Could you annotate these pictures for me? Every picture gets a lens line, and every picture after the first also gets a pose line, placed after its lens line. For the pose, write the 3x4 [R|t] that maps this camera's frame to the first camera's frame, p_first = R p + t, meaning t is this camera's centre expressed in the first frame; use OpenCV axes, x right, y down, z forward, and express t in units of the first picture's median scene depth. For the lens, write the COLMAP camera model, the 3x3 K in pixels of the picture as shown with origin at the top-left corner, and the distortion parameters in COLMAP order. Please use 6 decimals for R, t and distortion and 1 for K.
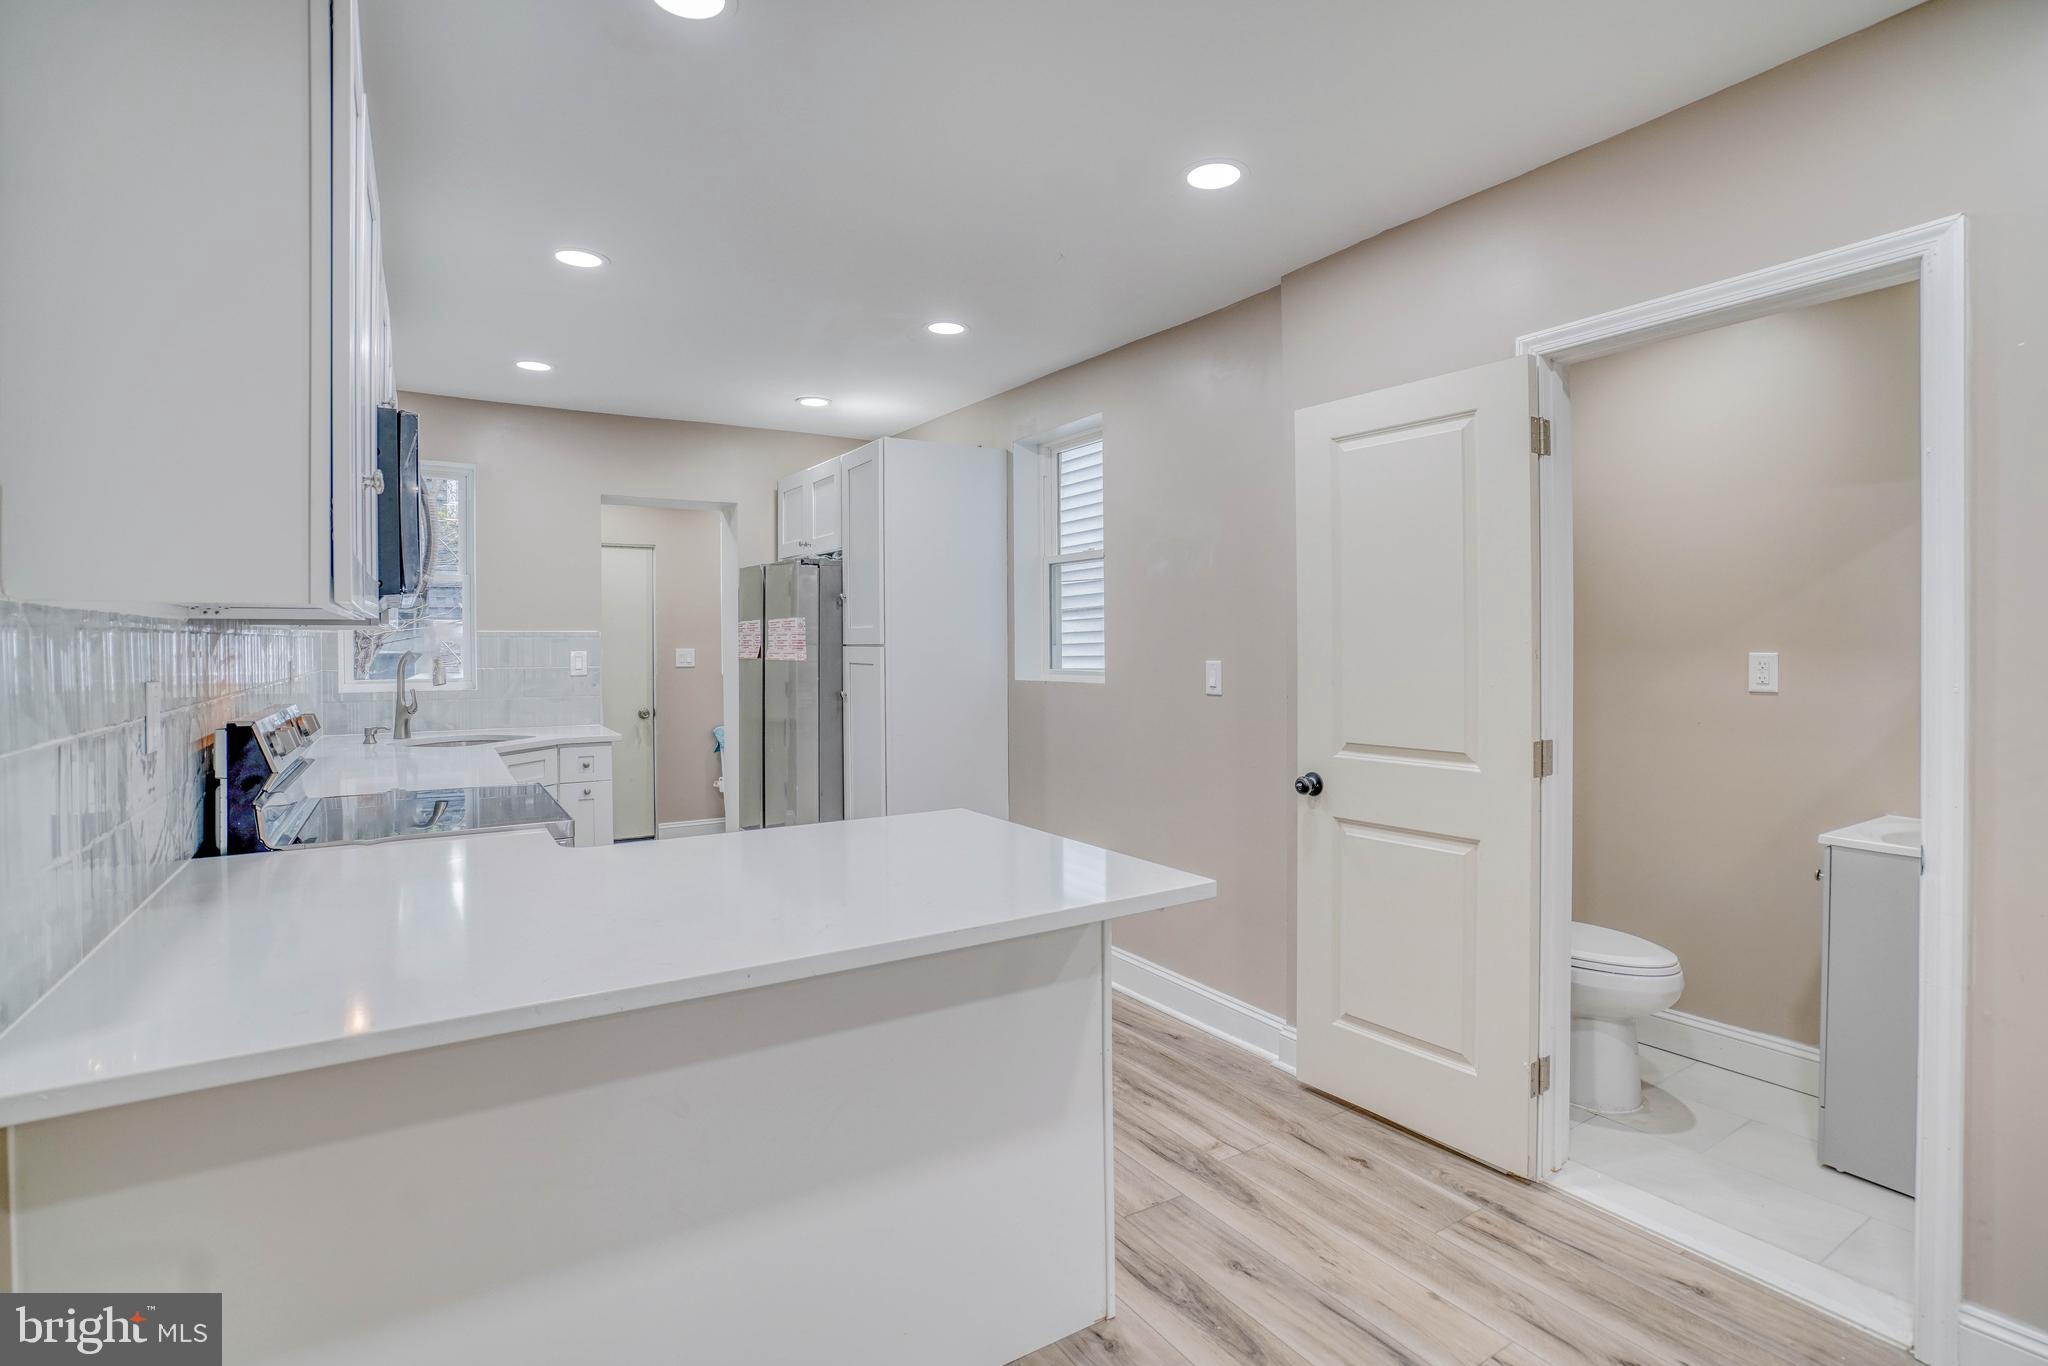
lens RADIAL K [[981.6, 0, 1025.4], [0, 981.6, 653.8], [0, 0, 1]] dist [-0.064864, 0.026651]
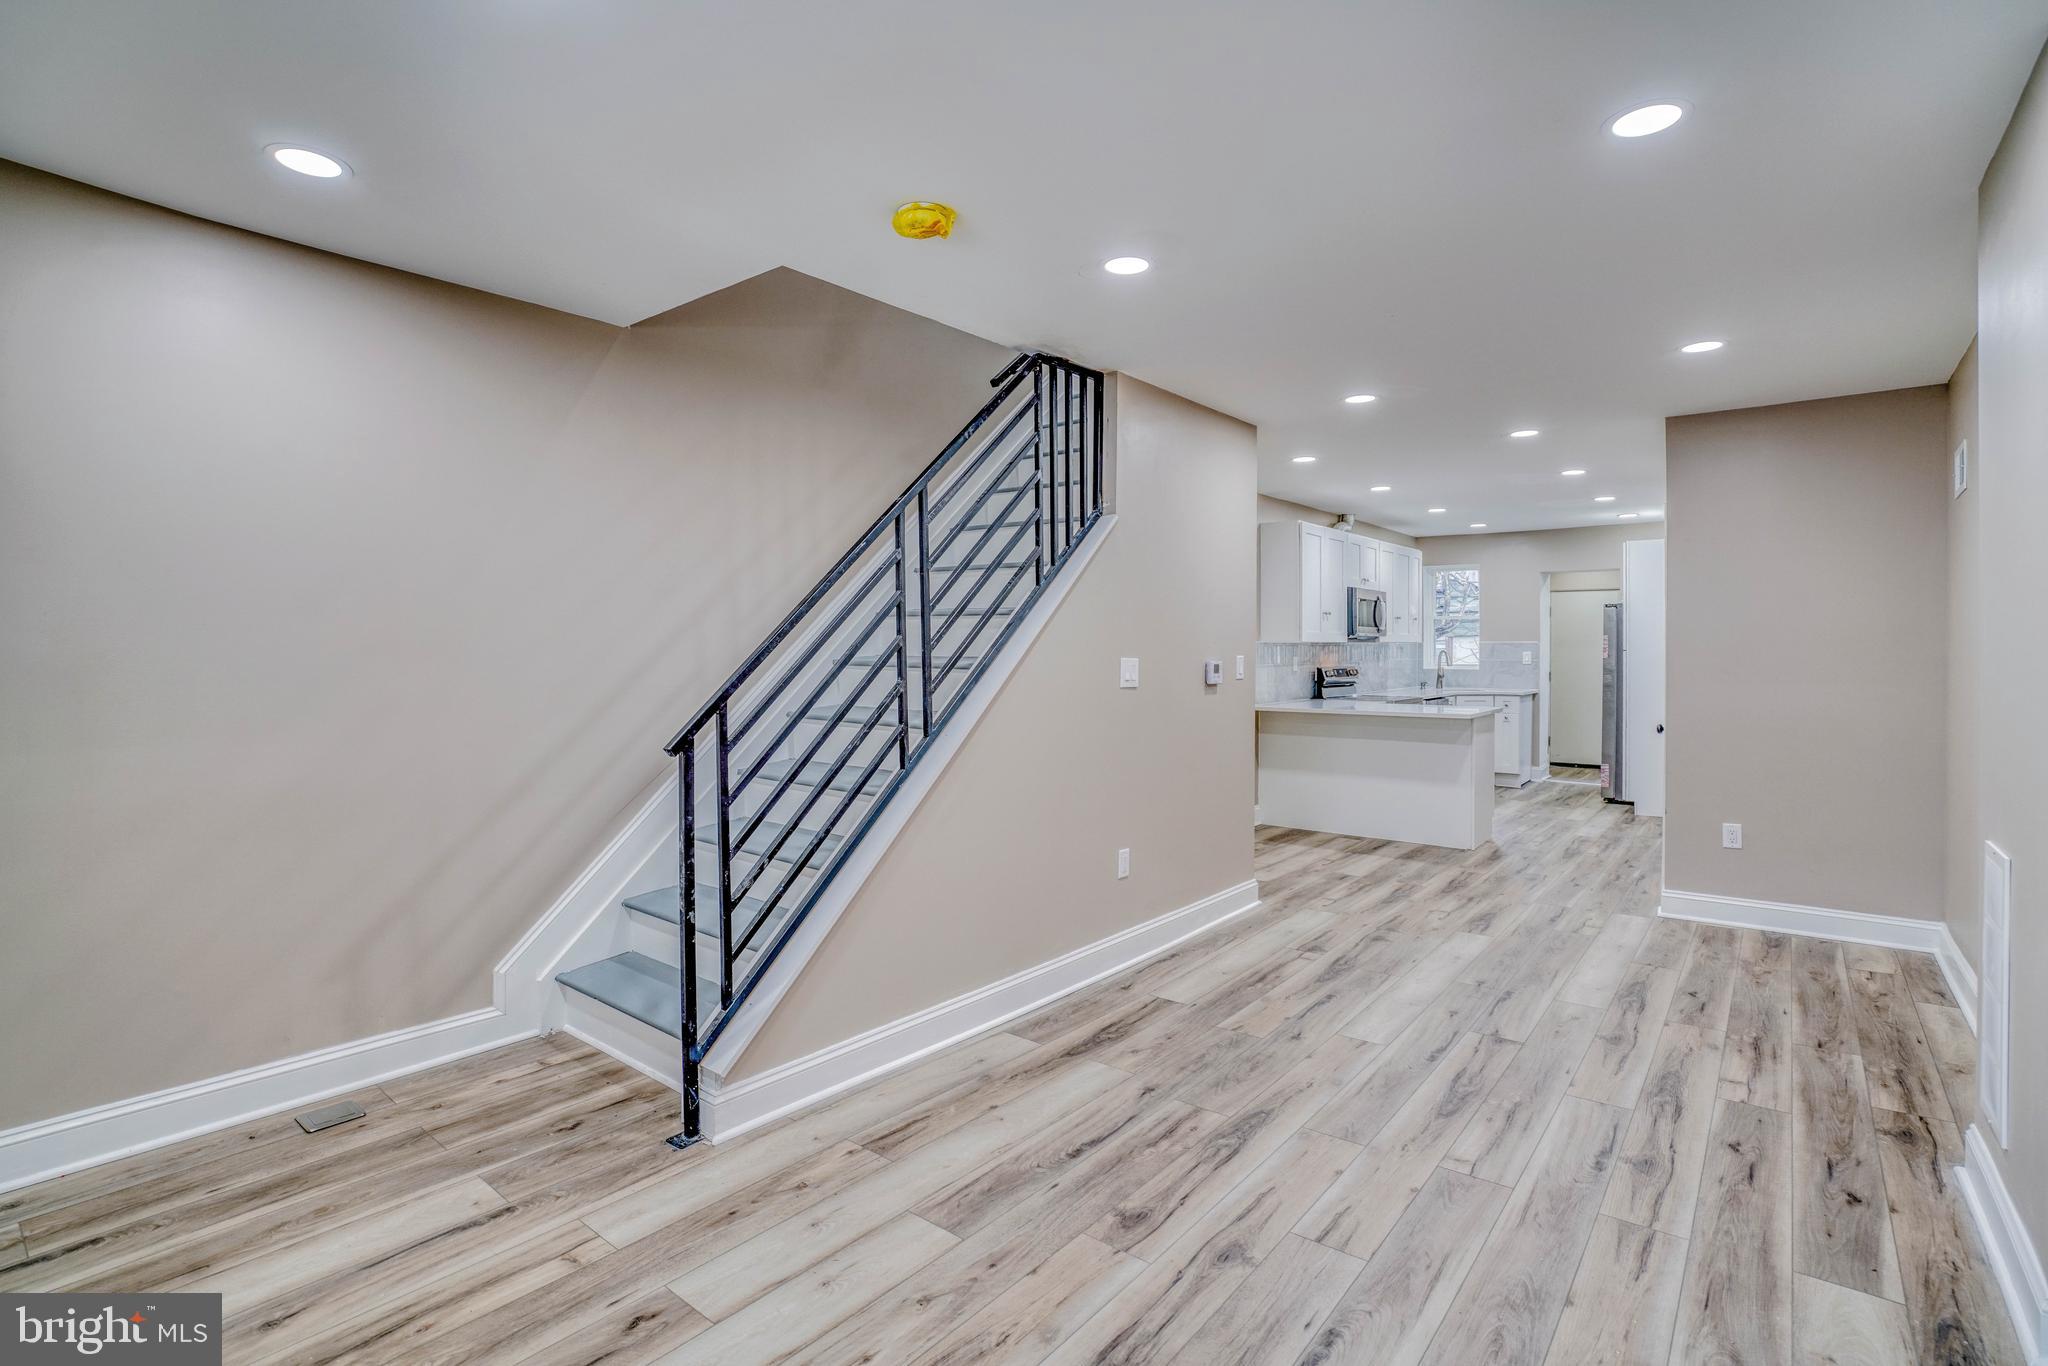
lens RADIAL K [[978.9, 0, 1027.3], [0, 978.9, 656.2], [0, 0, 1]] dist [-0.063761, 0.026031]
pose [[0.328561, 0.013936, -0.944380, 1.881335], [-0.012186, 0.999870, 0.010516, -0.003867], [0.944404, 0.008053, 0.328689, -1.087873]]
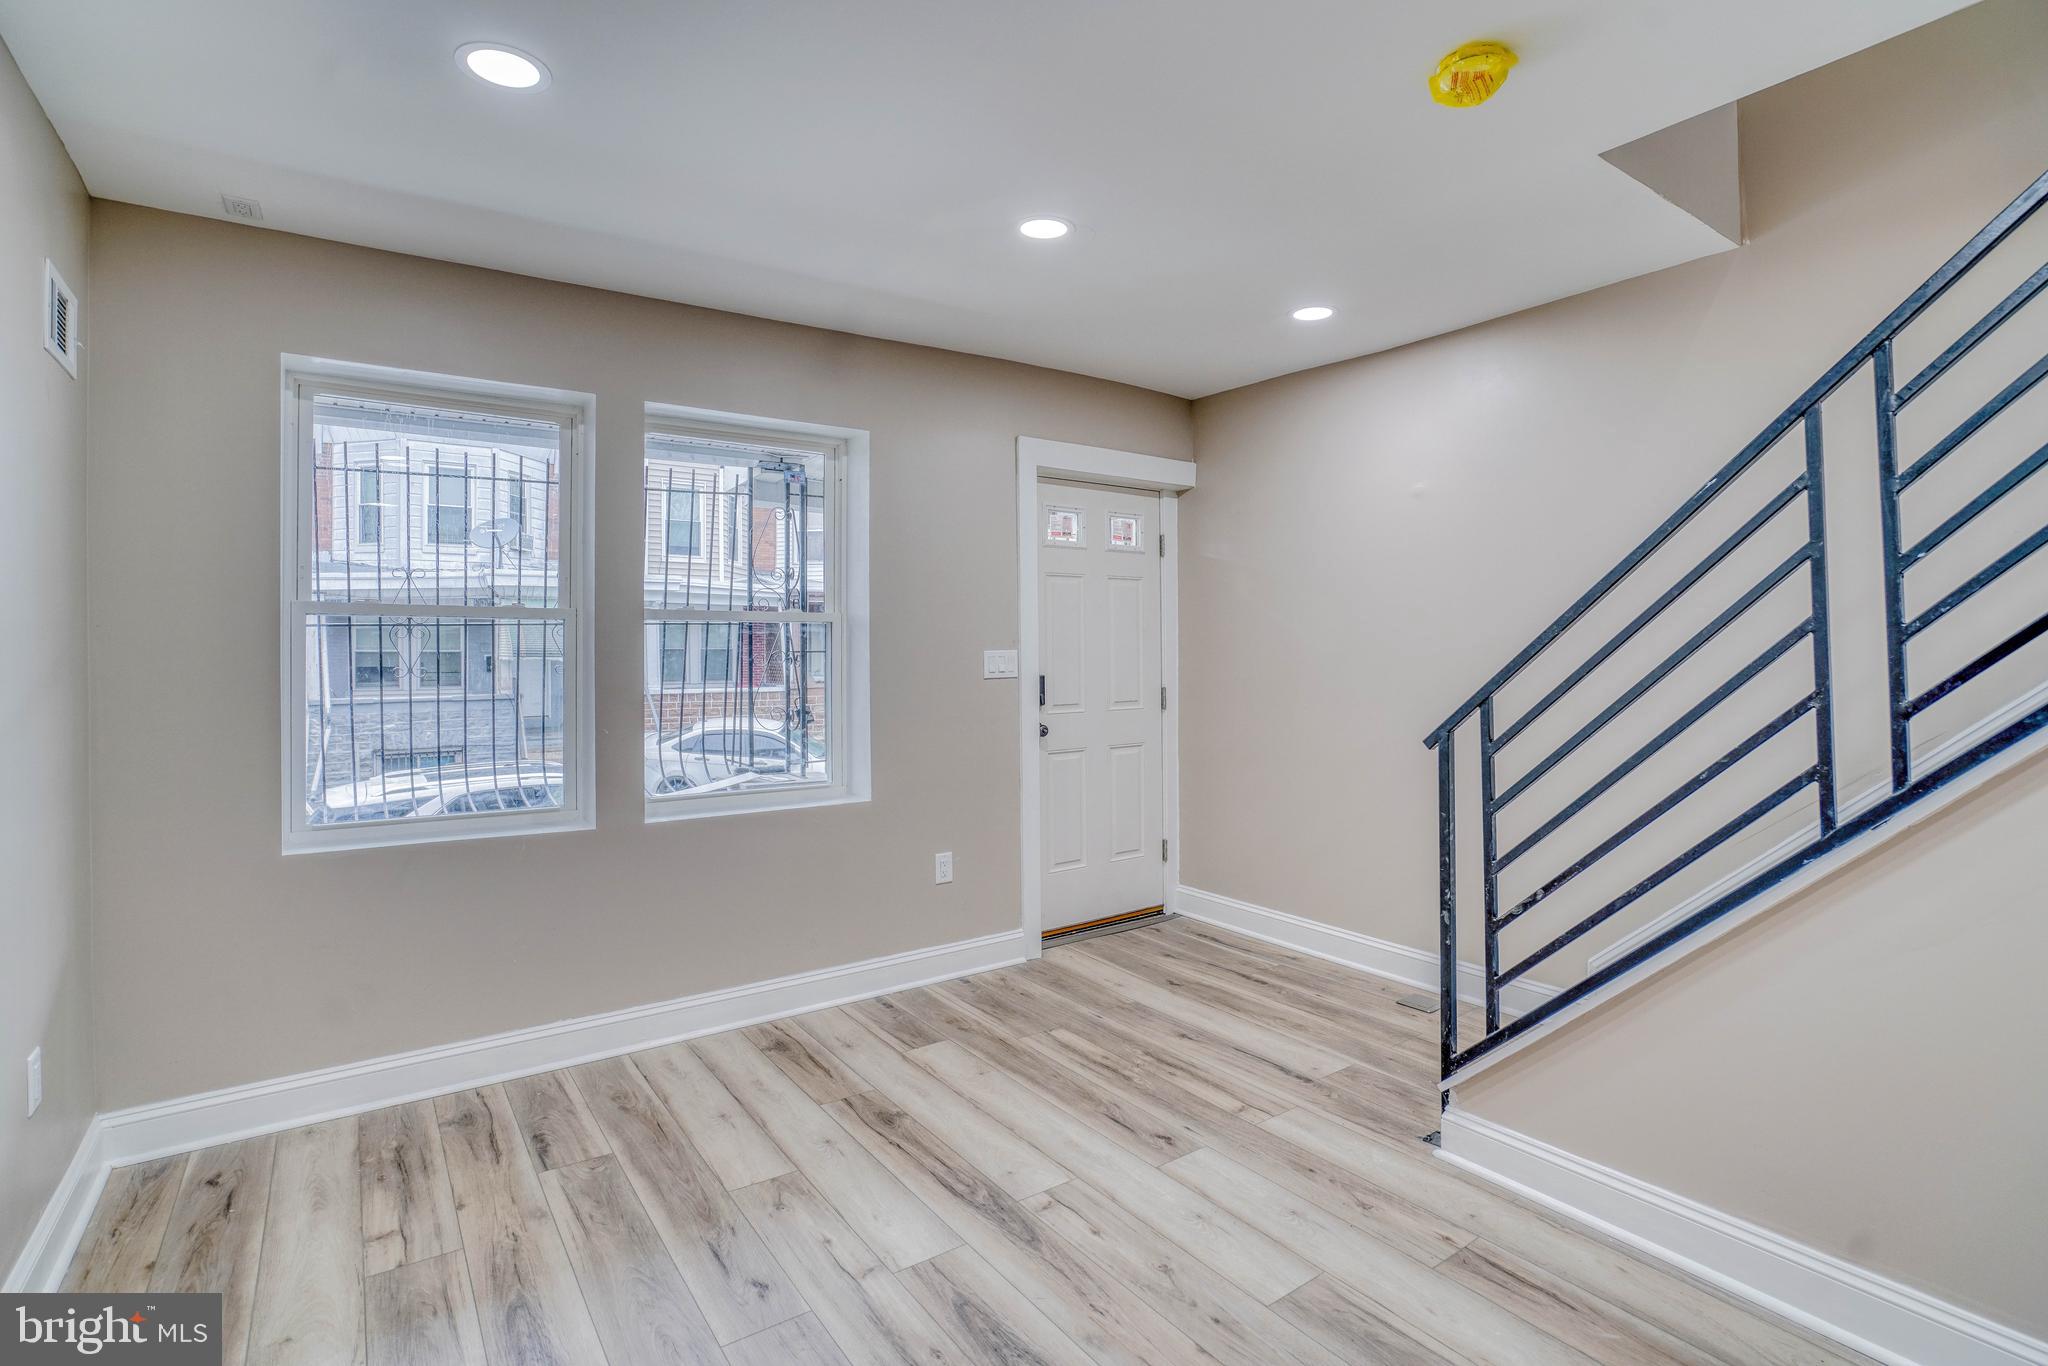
lens RADIAL K [[989.6, 0, 1023.9], [0, 989.6, 651.4], [0, 0, 1]] dist [-0.068624, 0.030295]
pose [[-0.998481, 0.015228, -0.052959, 1.340842], [0.014800, 0.999855, 0.008452, -0.000261], [0.053080, 0.007655, -0.998561, -0.201615]]
